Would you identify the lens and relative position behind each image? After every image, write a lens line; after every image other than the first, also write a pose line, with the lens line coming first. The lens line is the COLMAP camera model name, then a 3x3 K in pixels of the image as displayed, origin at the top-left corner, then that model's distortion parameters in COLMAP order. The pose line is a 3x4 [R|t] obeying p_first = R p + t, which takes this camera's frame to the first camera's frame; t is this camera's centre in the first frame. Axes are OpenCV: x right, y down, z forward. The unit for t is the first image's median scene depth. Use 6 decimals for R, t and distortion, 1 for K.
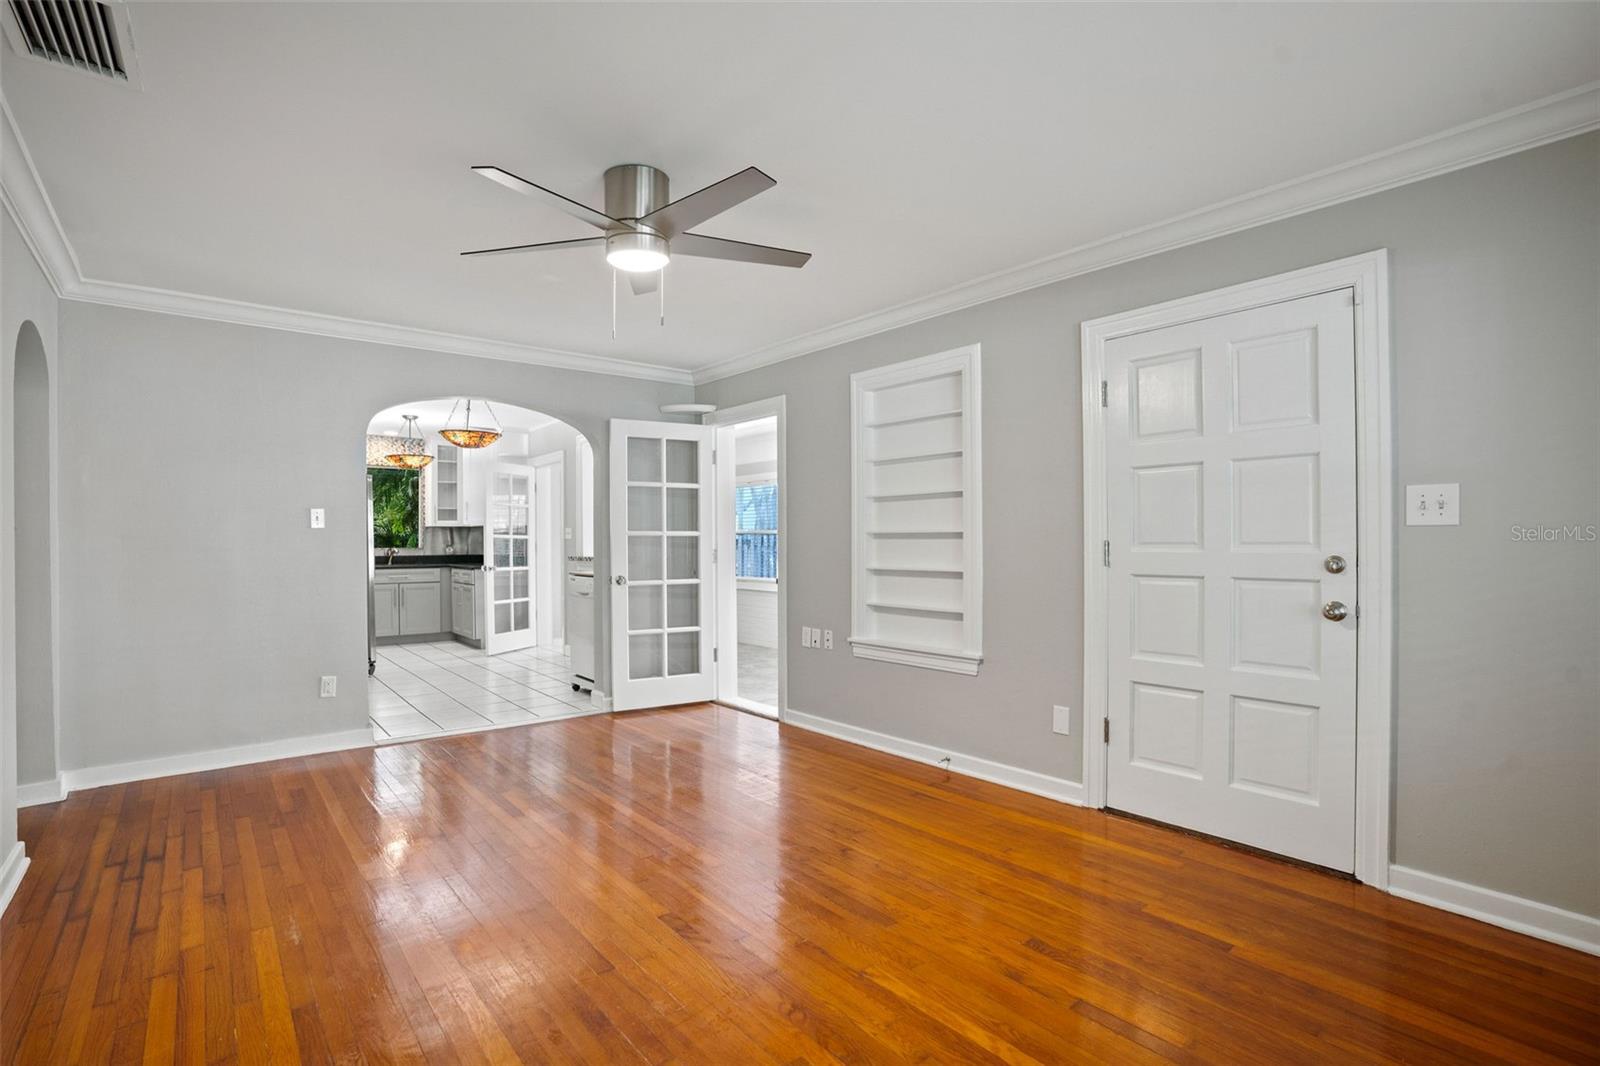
lens RADIAL K [[746.8, 0, 783.2], [0, 746.8, 542.5], [0, 0, 1]] dist [-0.038036, 0.006898]
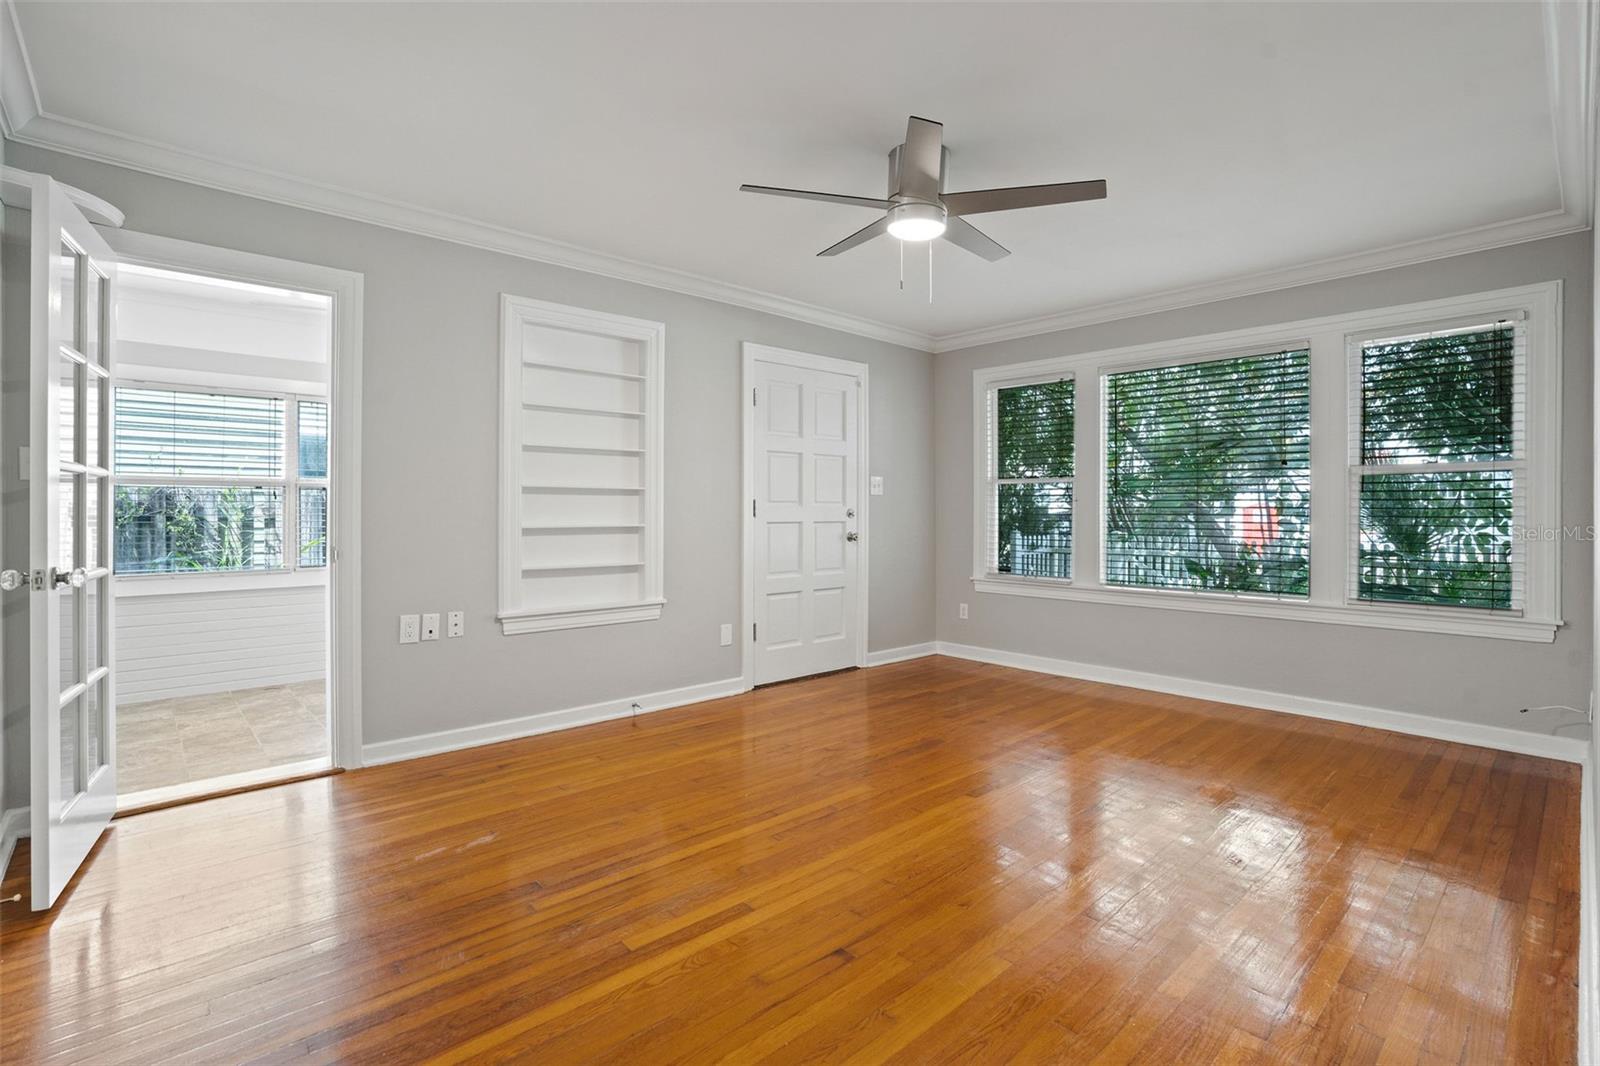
lens RADIAL K [[746.8, 0, 790.1], [0, 746.8, 499.7], [0, 0, 1]] dist [-0.038036, 0.006898]
pose [[-0.032936, 0.013288, 0.999369, -0.703312], [-0.002356, 0.999908, -0.013373, 0.011878], [-0.999455, -0.002795, -0.032902, 0.679662]]
